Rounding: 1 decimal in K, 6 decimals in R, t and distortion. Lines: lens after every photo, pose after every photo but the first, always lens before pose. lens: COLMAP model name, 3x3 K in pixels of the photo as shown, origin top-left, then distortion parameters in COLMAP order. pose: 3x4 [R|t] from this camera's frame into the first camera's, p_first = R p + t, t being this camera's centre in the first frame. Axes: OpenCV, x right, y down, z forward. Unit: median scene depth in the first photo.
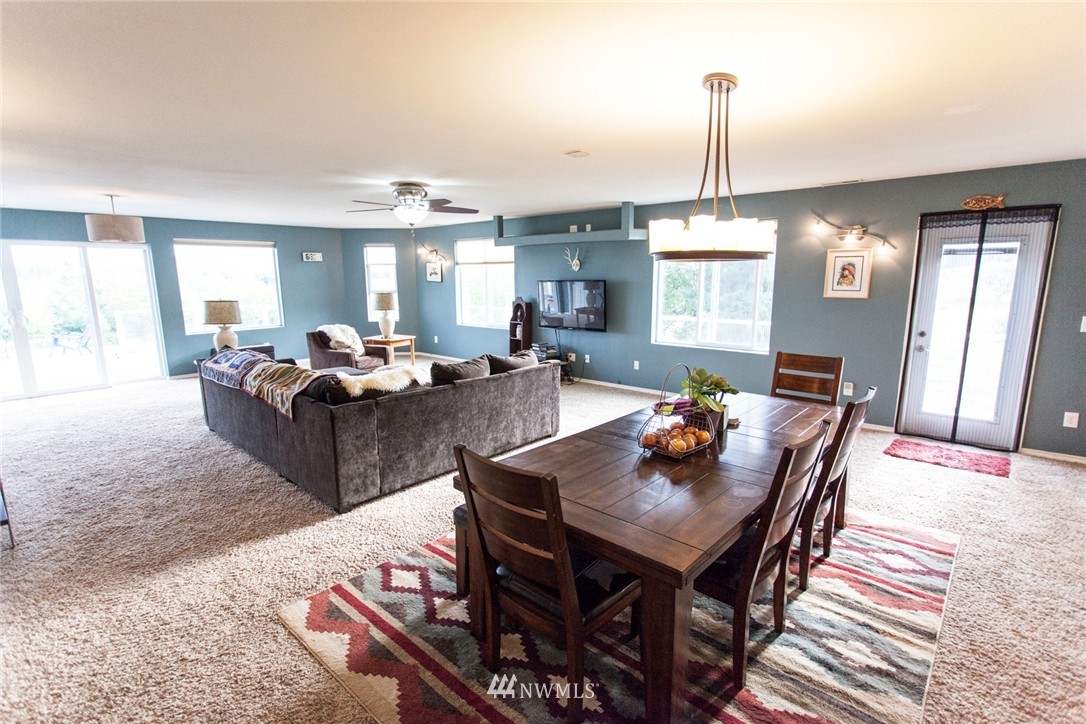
lens RADIAL K [[502.1, 0, 564.1], [0, 502.1, 363.3], [0, 0, 1]] dist [0.003032, 0.000475]
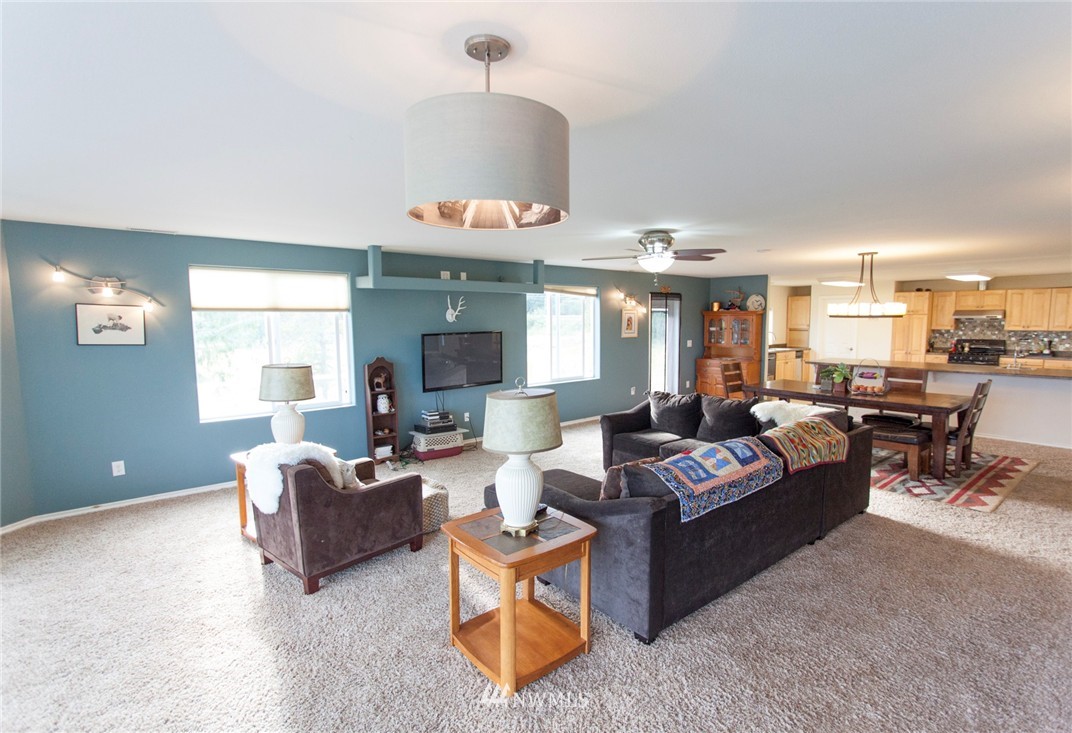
lens RADIAL K [[507.4, 0, 536.0], [0, 507.4, 366.5], [0, 0, 1]] dist [-0.020647, 0.000122]
pose [[0.200197, -0.080675, 0.976429, -1.113698], [0.184378, 0.981900, 0.043324, -0.157961], [-0.962250, 0.171359, 0.211448, 0.911577]]
